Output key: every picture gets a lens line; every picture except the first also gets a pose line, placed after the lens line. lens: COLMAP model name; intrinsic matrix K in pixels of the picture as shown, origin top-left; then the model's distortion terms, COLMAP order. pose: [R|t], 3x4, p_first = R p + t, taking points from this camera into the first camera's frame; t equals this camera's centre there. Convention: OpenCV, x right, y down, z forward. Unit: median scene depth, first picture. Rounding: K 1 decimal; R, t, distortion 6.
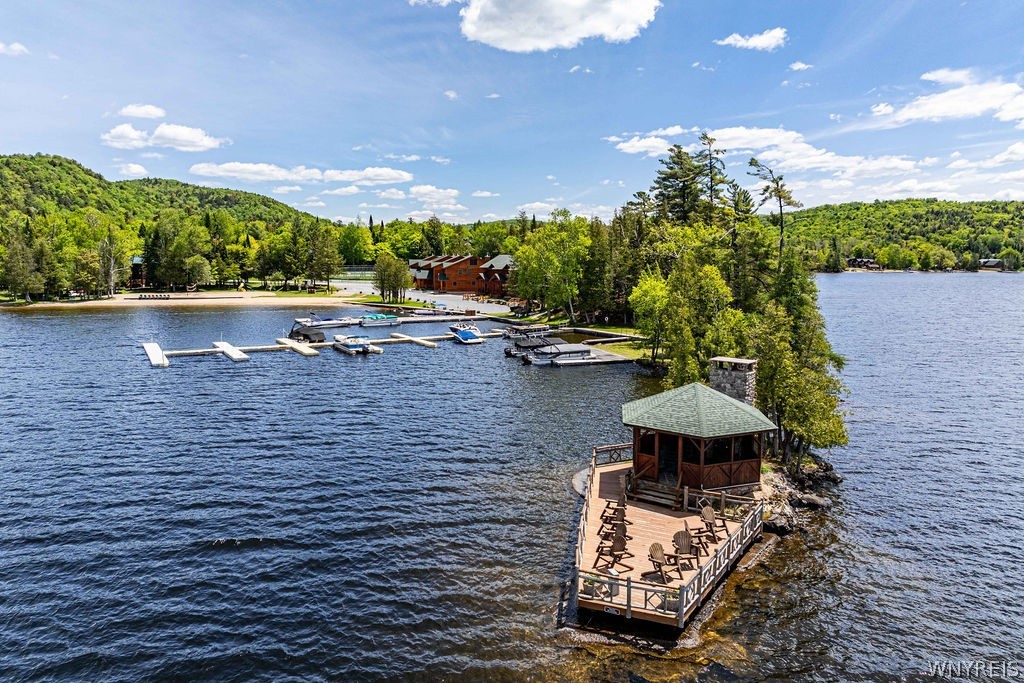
lens RADIAL K [[729.4, 0, 512.0], [0, 729.4, 341.5], [0, 0, 1]] dist [0.000771, -0.007309]
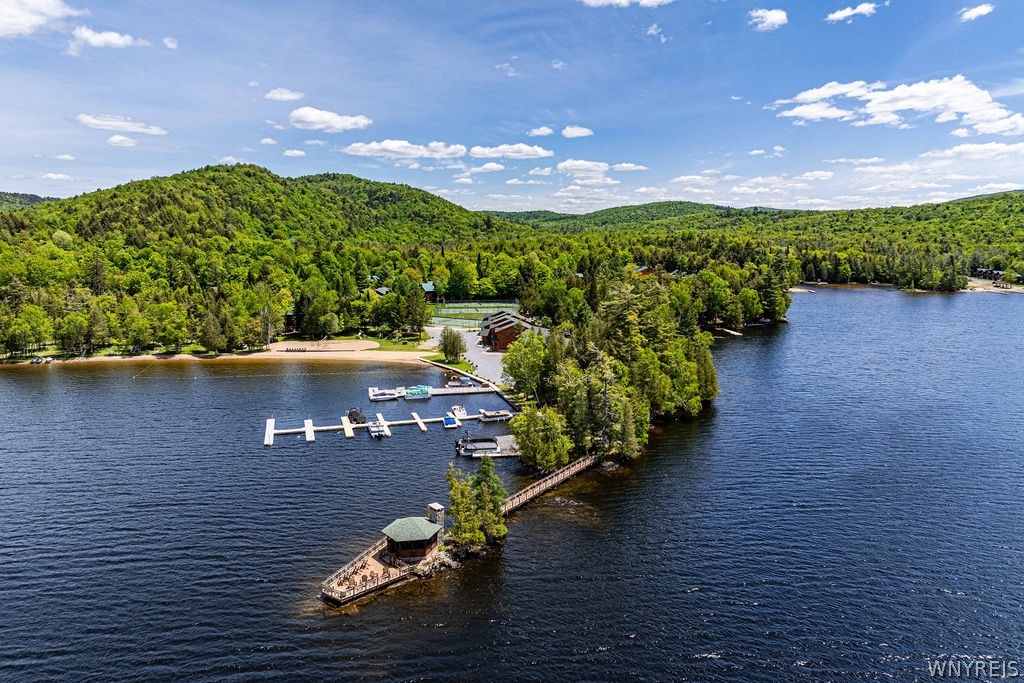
lens RADIAL K [[729.4, 0, 512.0], [0, 729.4, 341.5], [0, 0, 1]] dist [0.000771, -0.007309]
pose [[0.975599, 0.021111, -0.218543, 0.191361], [-0.013510, 0.999253, 0.036220, -0.111476], [0.219144, -0.032383, 0.975155, -0.244786]]
